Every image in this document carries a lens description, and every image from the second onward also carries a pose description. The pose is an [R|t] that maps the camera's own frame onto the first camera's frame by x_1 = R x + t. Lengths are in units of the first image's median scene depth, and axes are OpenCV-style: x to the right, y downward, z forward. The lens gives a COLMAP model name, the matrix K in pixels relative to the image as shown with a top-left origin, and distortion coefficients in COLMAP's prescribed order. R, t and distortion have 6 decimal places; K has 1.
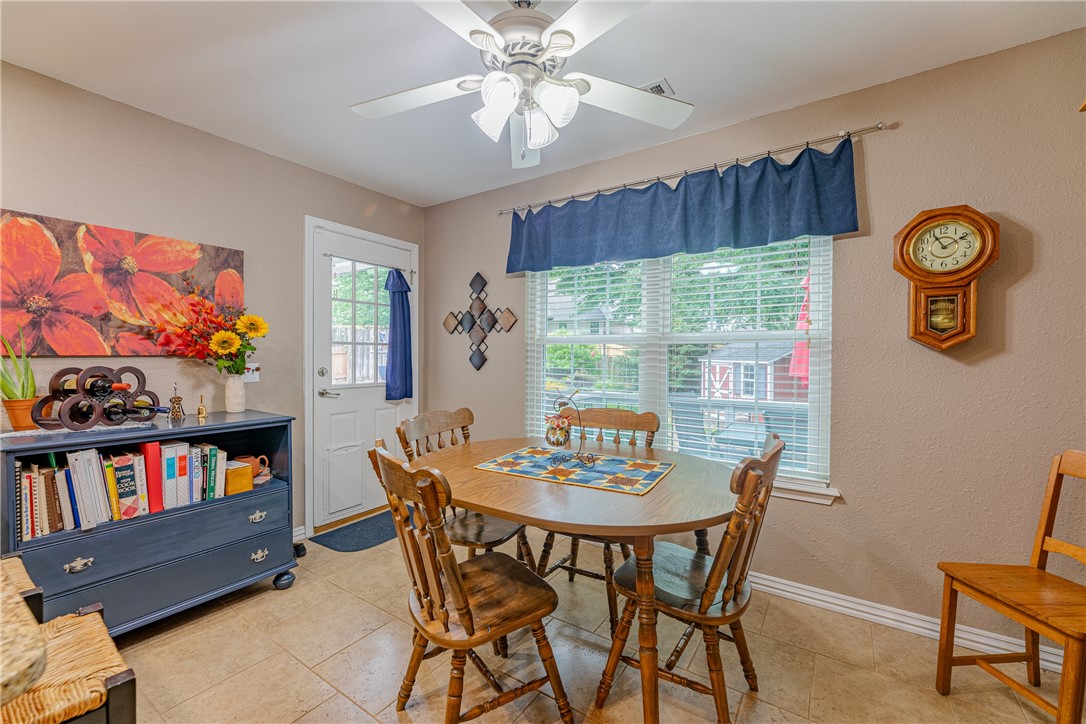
lens RADIAL K [[438.2, 0, 536.7], [0, 438.2, 361.1], [0, 0, 1]] dist [-0.000490, 0.000046]
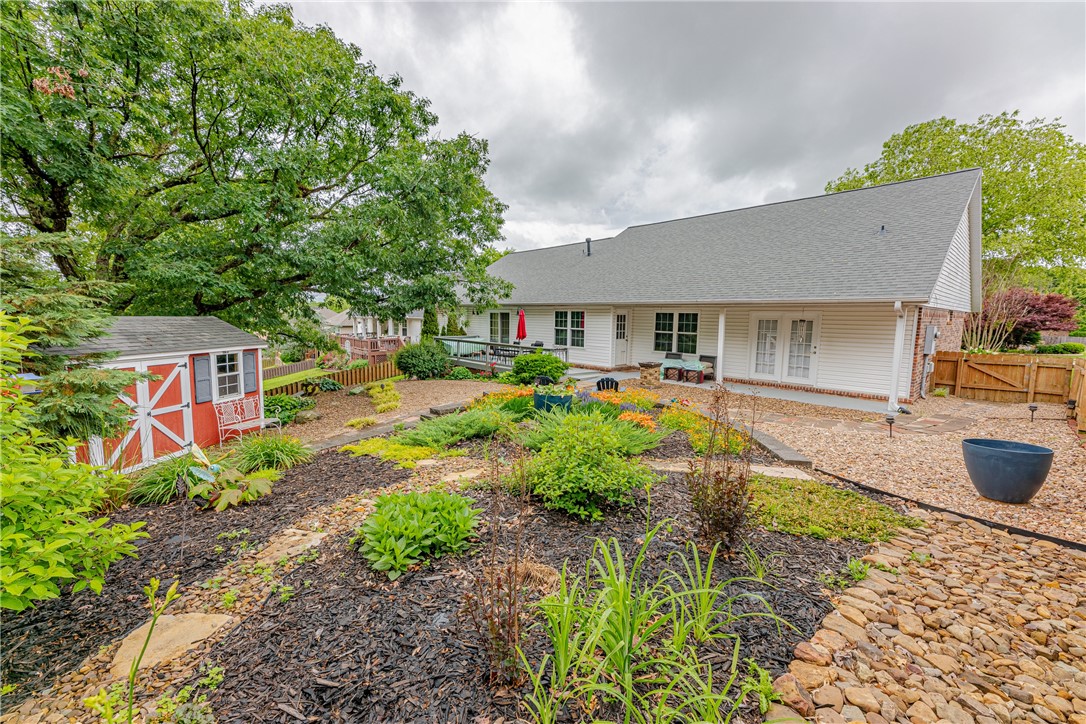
lens RADIAL K [[435.3, 0, 541.8], [0, 435.3, 362.3], [0, 0, 1]] dist [0.000630, 0.000283]
pose [[-0.964743, -0.044988, 0.259320, -0.984594], [-0.013624, 0.992498, 0.121499, -0.366402], [-0.262840, 0.113682, -0.958119, 8.148784]]
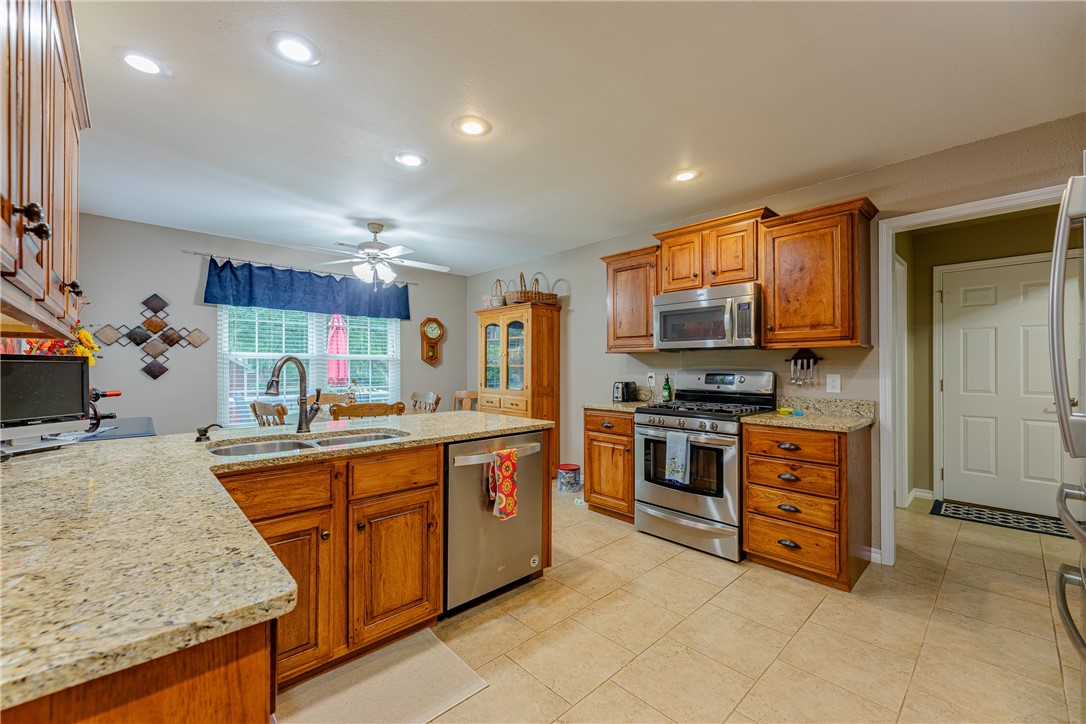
lens RADIAL K [[435.3, 0, 541.8], [0, 435.3, 362.3], [0, 0, 1]] dist [0.000630, 0.000283]
pose [[0.219365, 0.001489, 0.975642, -1.520758], [0.015950, 0.999860, -0.005113, -0.003401], [-0.975512, 0.016683, 0.219311, -0.346700]]
